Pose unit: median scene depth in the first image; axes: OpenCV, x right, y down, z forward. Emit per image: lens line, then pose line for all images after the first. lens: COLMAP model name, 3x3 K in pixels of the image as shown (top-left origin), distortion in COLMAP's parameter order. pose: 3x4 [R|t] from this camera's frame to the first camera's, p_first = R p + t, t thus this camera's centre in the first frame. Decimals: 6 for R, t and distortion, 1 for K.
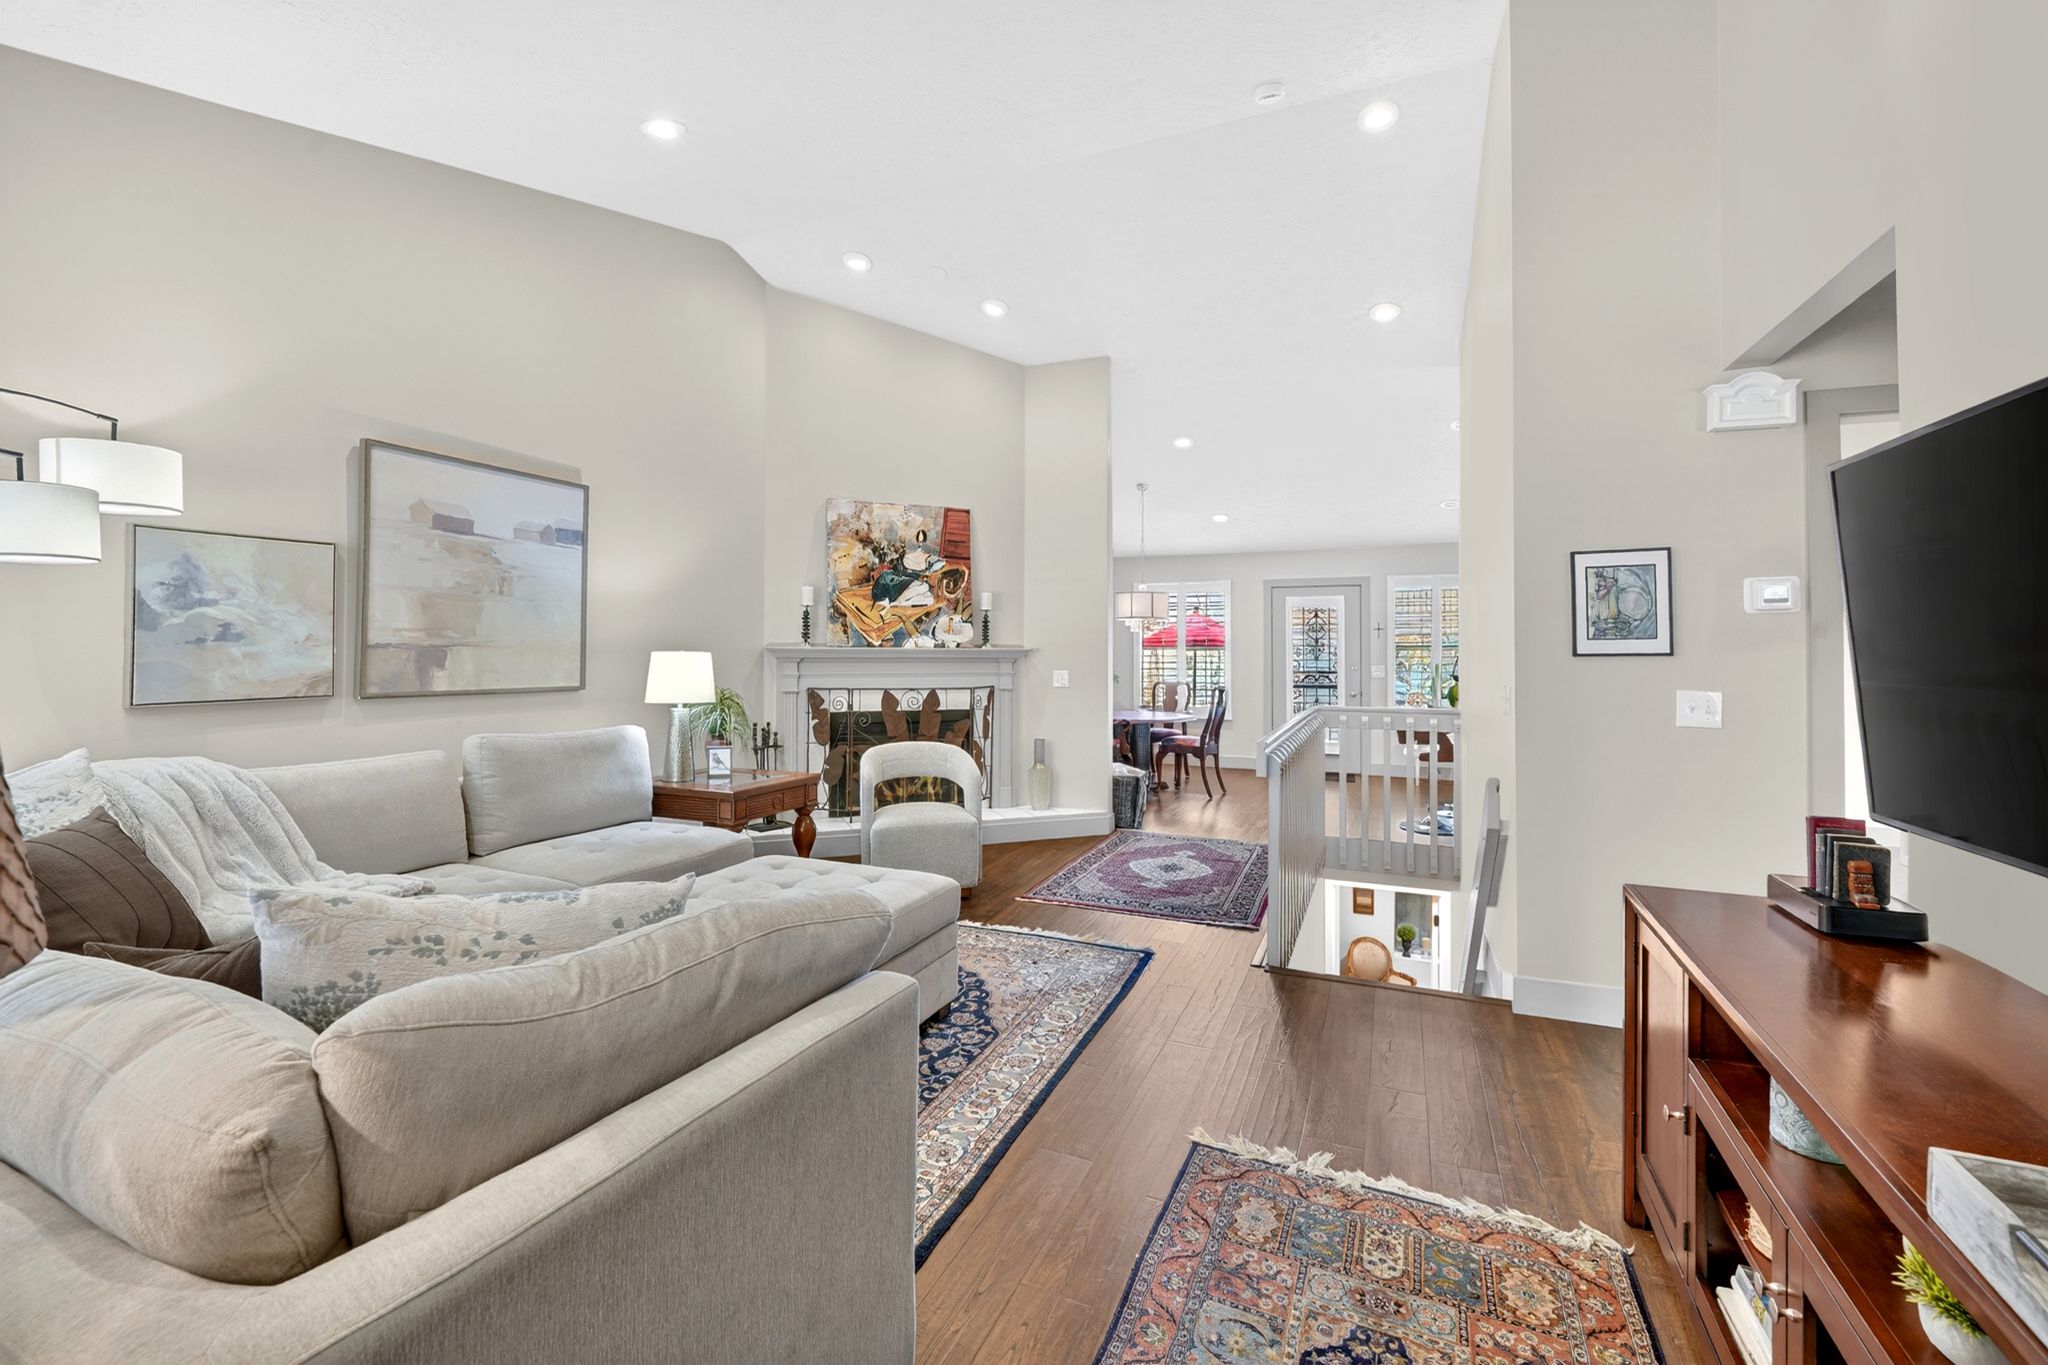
lens RADIAL K [[850.8, 0, 1026.0], [0, 850.8, 671.8], [0, 0, 1]] dist [-0.007115, 0.000062]
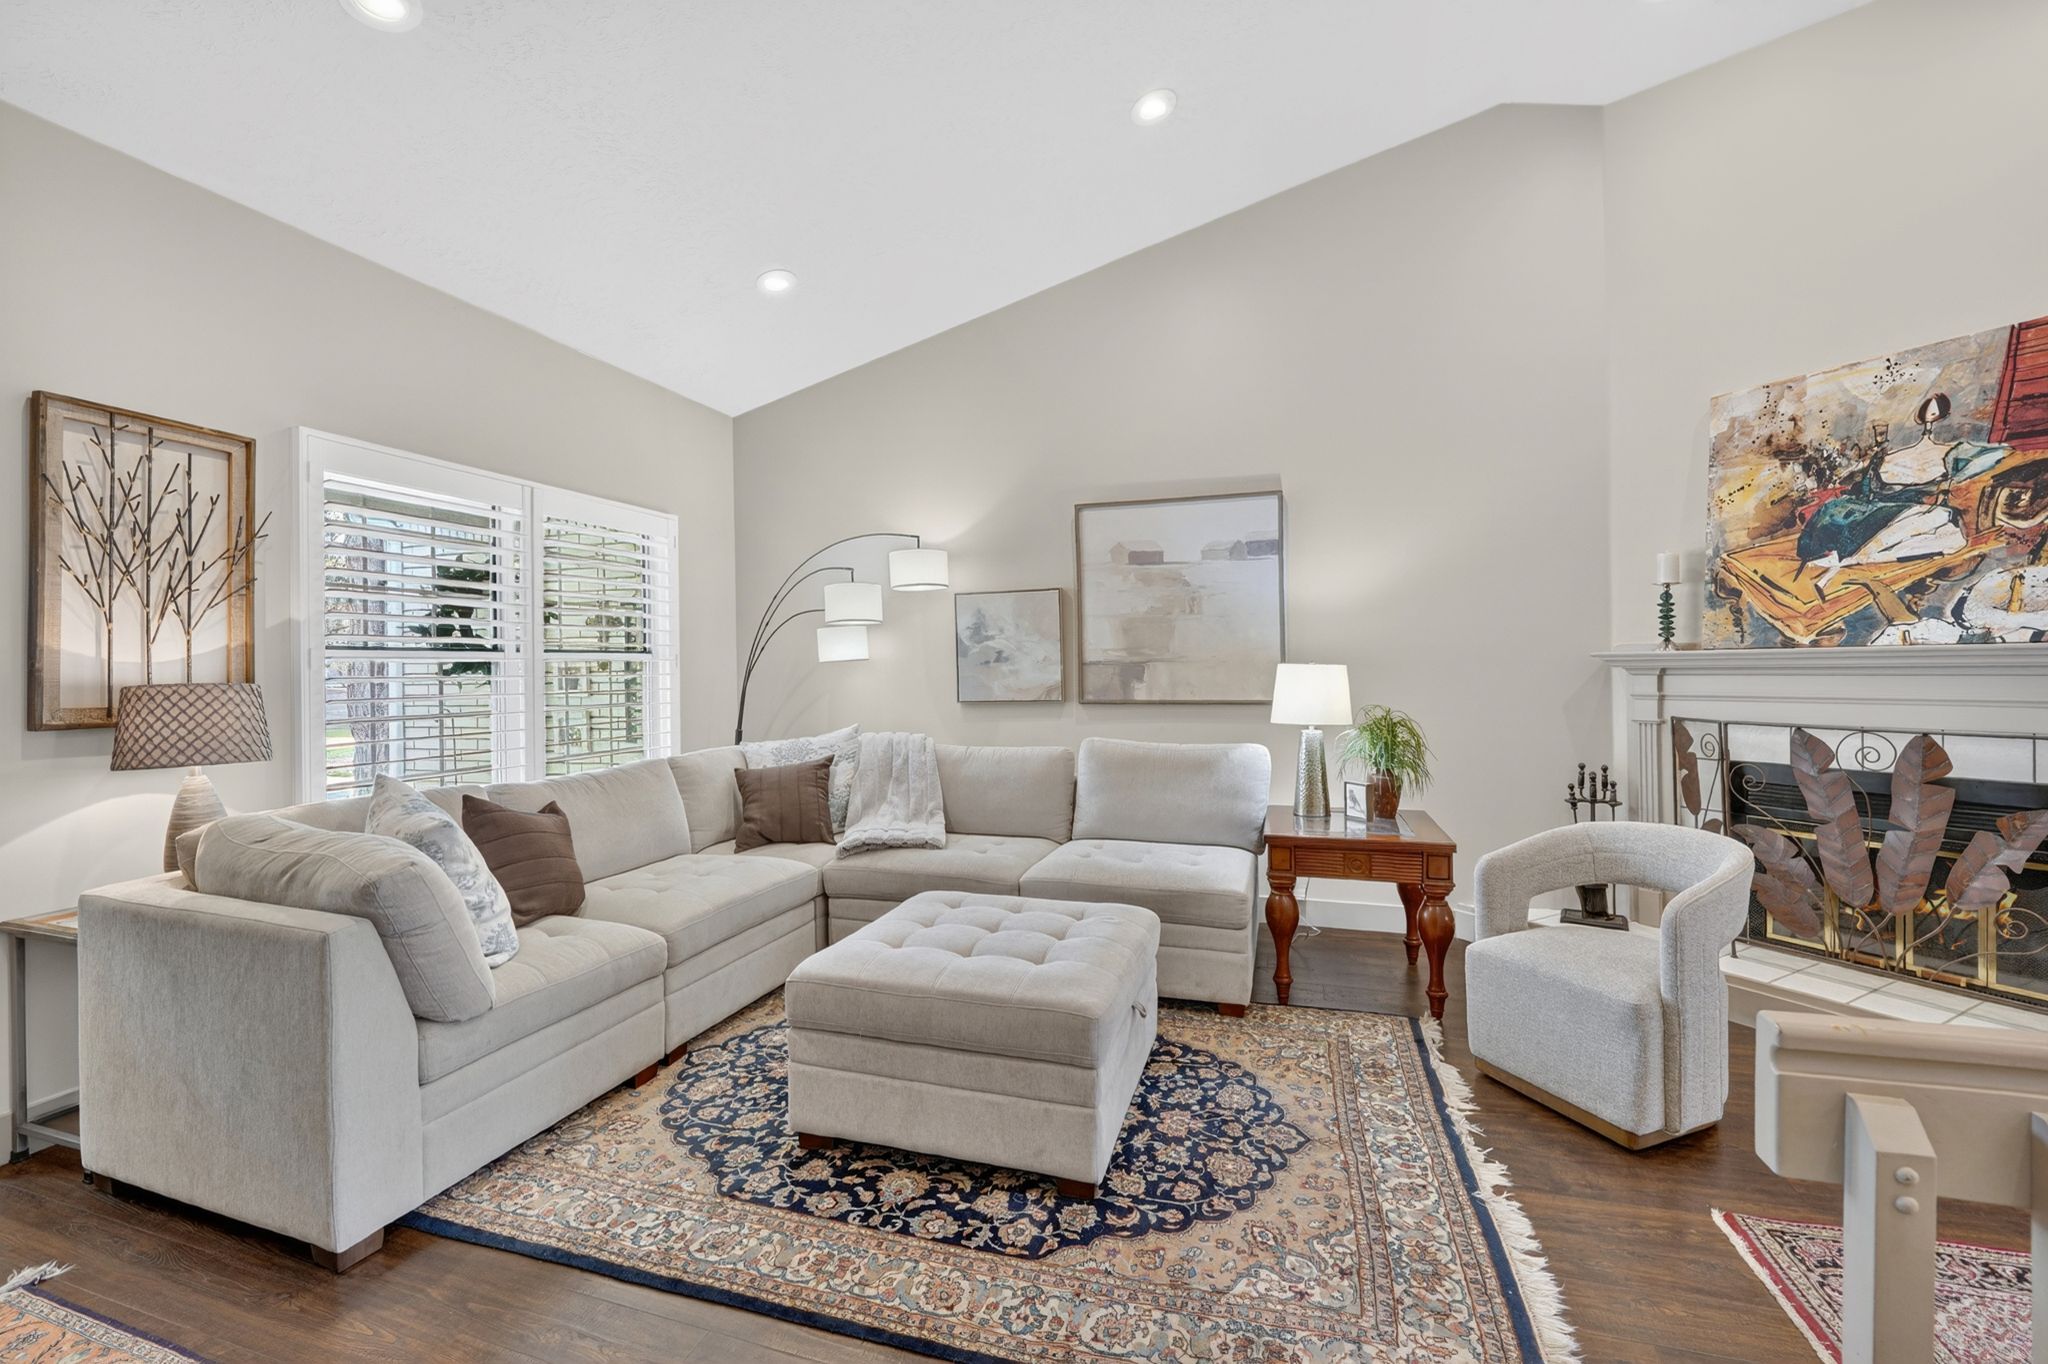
lens RADIAL K [[842.2, 0, 1016.1], [0, 842.2, 677.2], [0, 0, 1]] dist [-0.001868, -0.000596]
pose [[0.101226, 0.004726, -0.994852, 0.393839], [-0.008019, 0.999960, 0.003934, -0.010865], [0.994831, 0.007580, 0.101260, 0.605822]]
